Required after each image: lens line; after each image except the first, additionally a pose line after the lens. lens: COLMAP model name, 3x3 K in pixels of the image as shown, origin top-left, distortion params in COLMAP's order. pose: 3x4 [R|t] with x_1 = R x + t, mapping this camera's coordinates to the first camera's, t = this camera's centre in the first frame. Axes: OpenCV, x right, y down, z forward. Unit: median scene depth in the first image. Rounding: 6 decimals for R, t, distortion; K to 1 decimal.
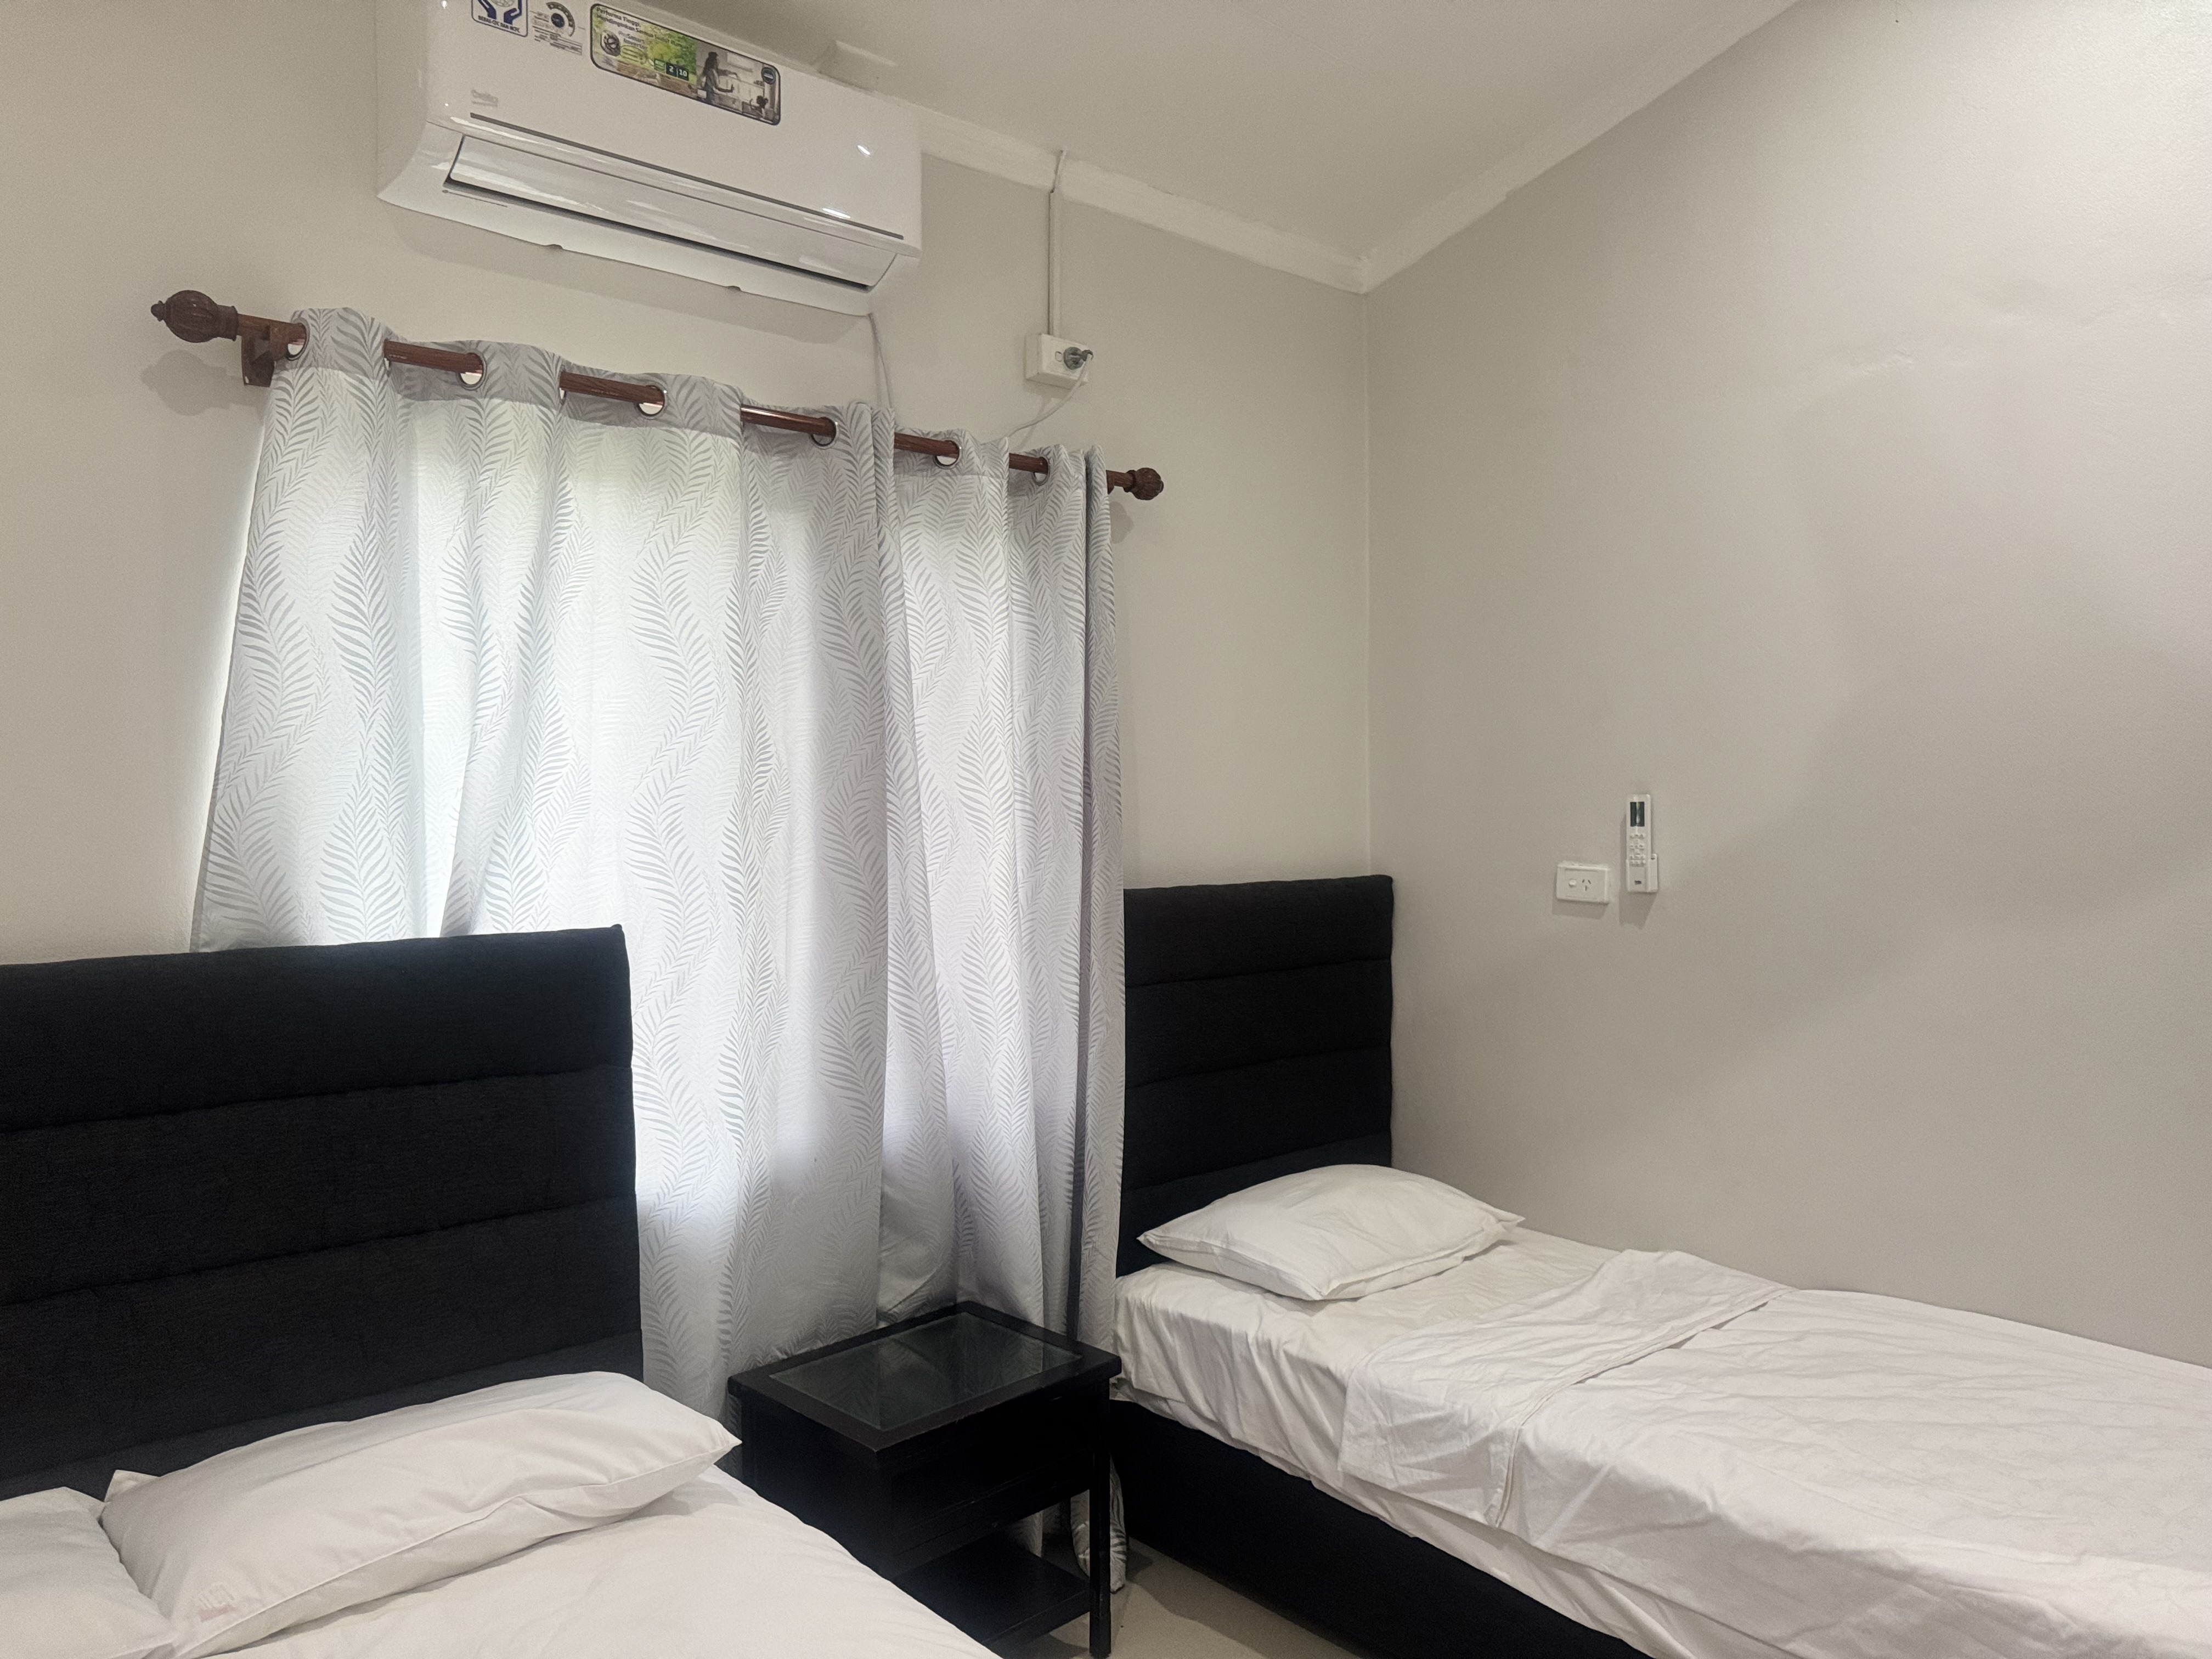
lens RADIAL K [[1520.8, 0, 1106.0], [0, 1520.8, 829.5], [0, 0, 1]] dist [0.103185, -0.175573]
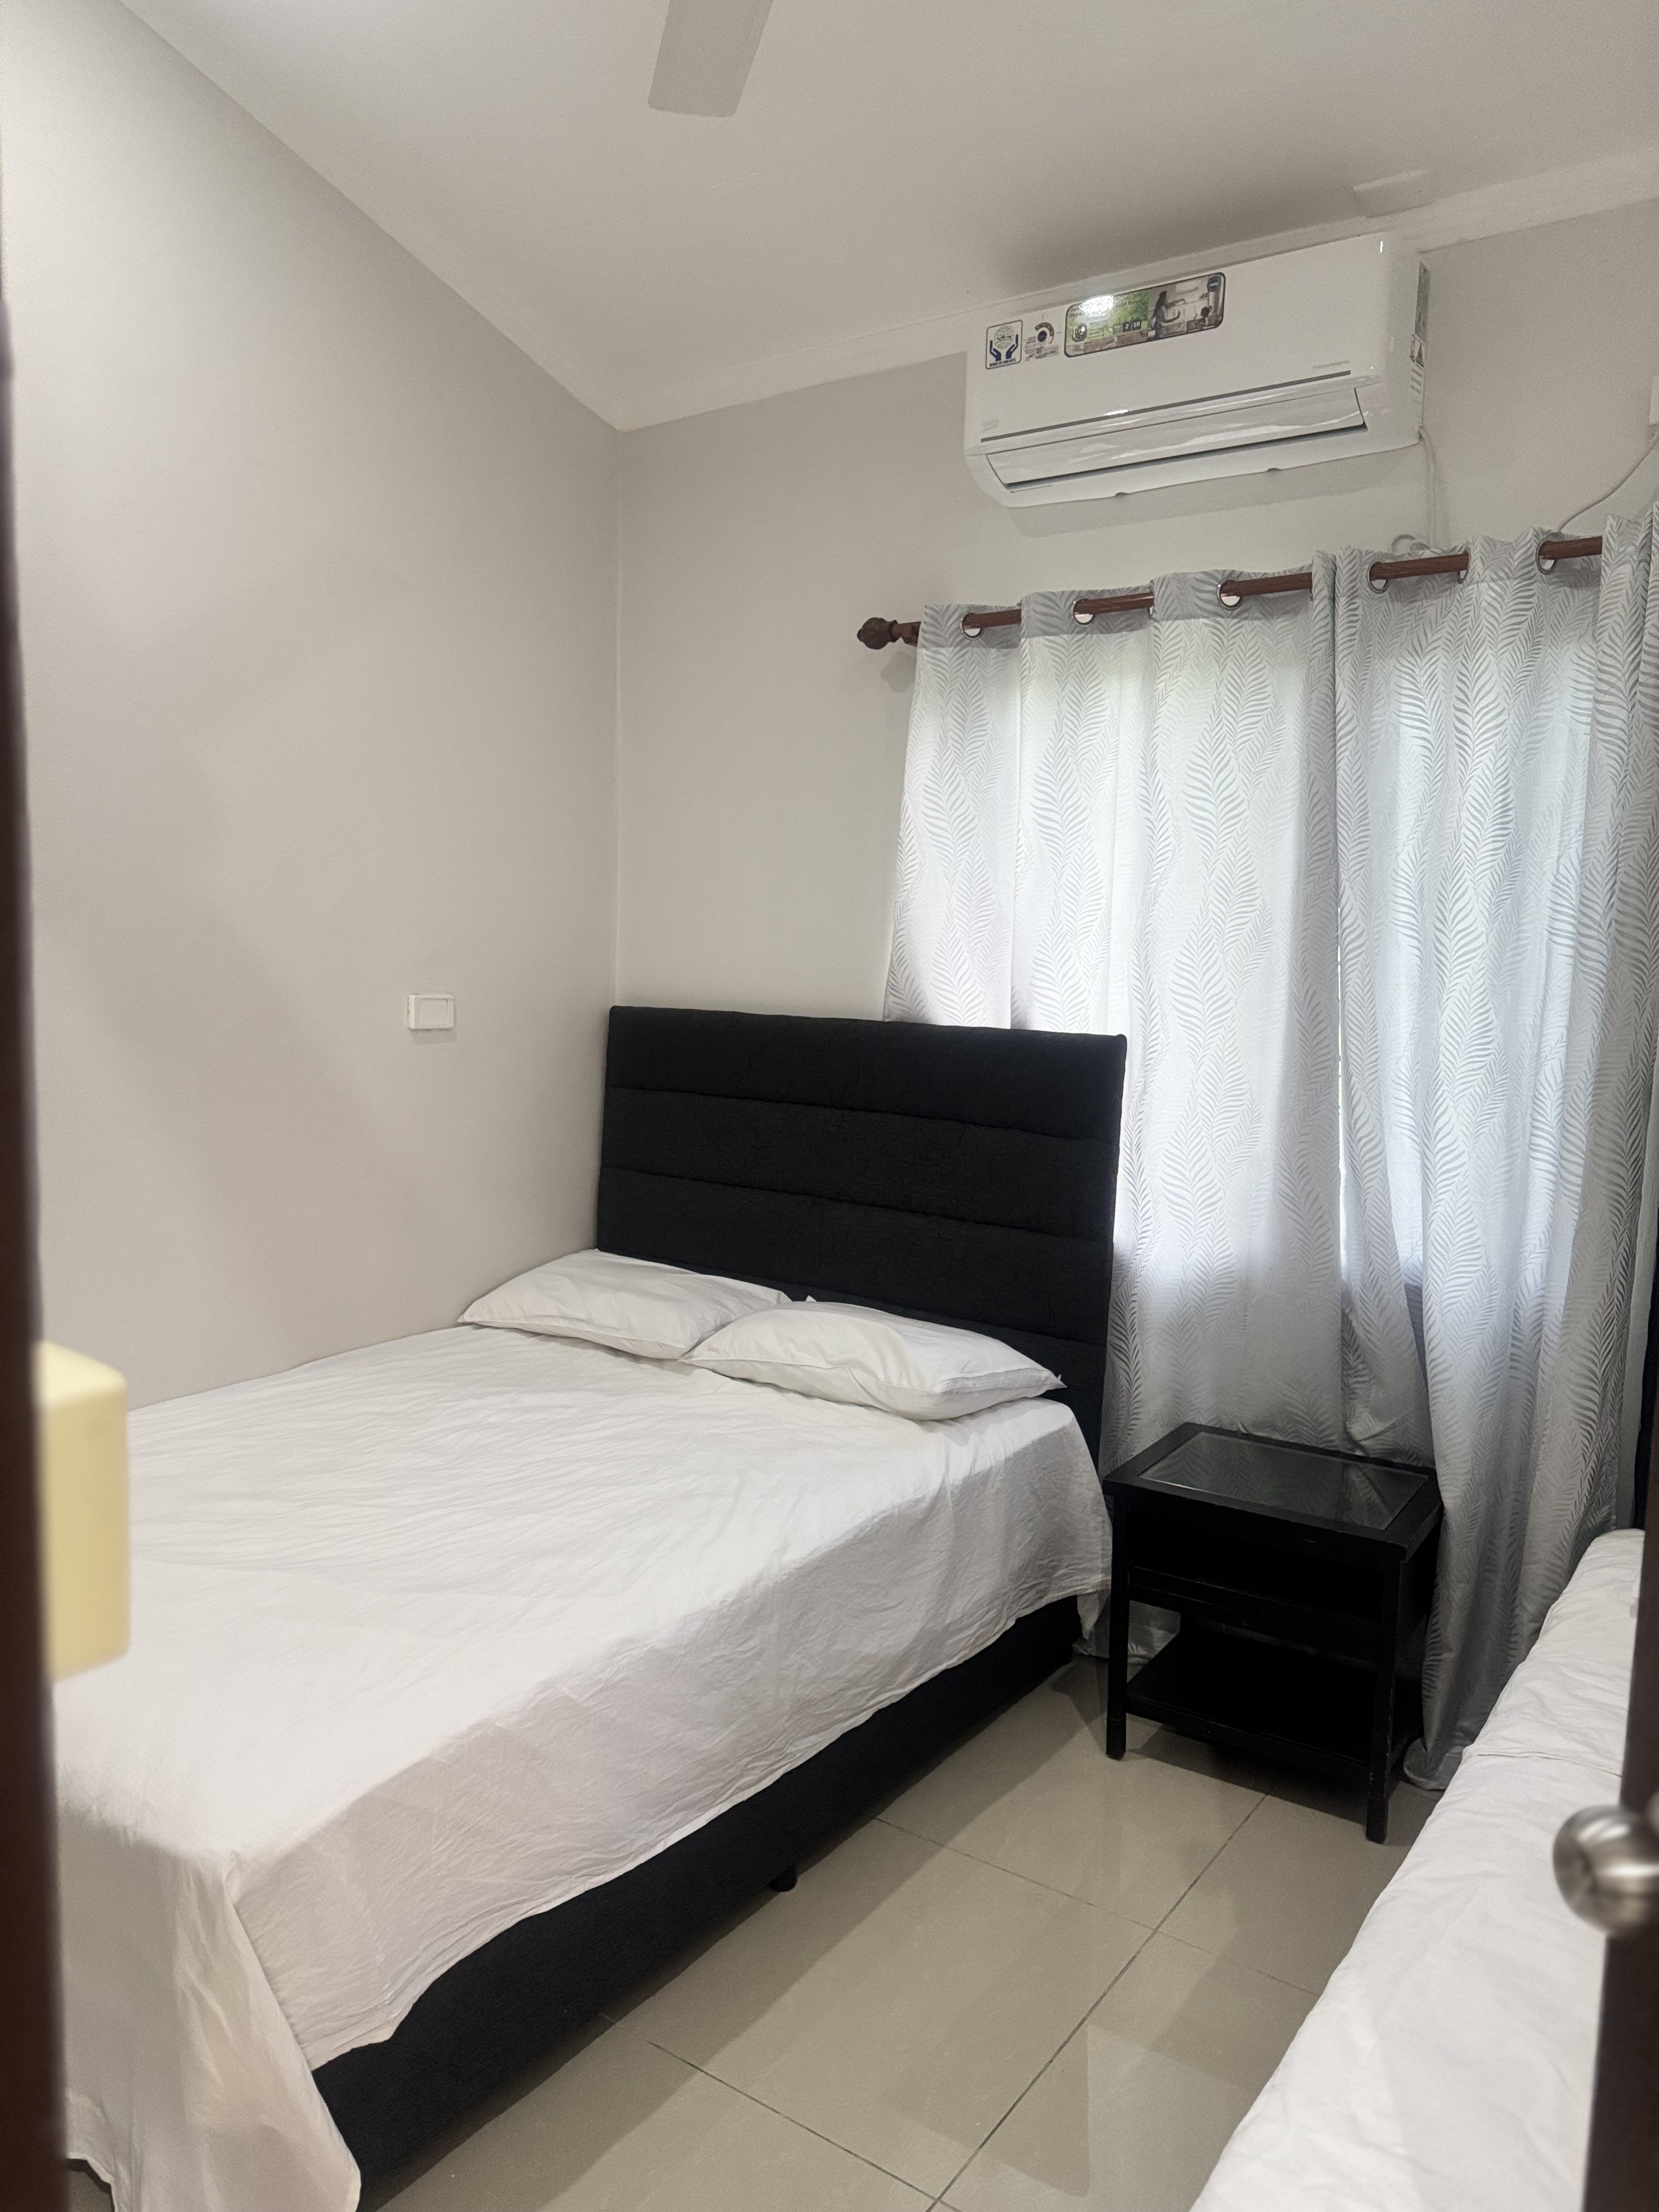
lens RADIAL K [[1520.8, 0, 829.5], [0, 1520.8, 1106.0], [0, 0, 1]] dist [0.103185, -0.175573]
pose [[0.223180, 0.118202, -0.967584, 0.878862], [-0.046551, 0.992781, 0.110542, -0.007289], [0.973665, 0.020371, 0.227071, 0.490127]]
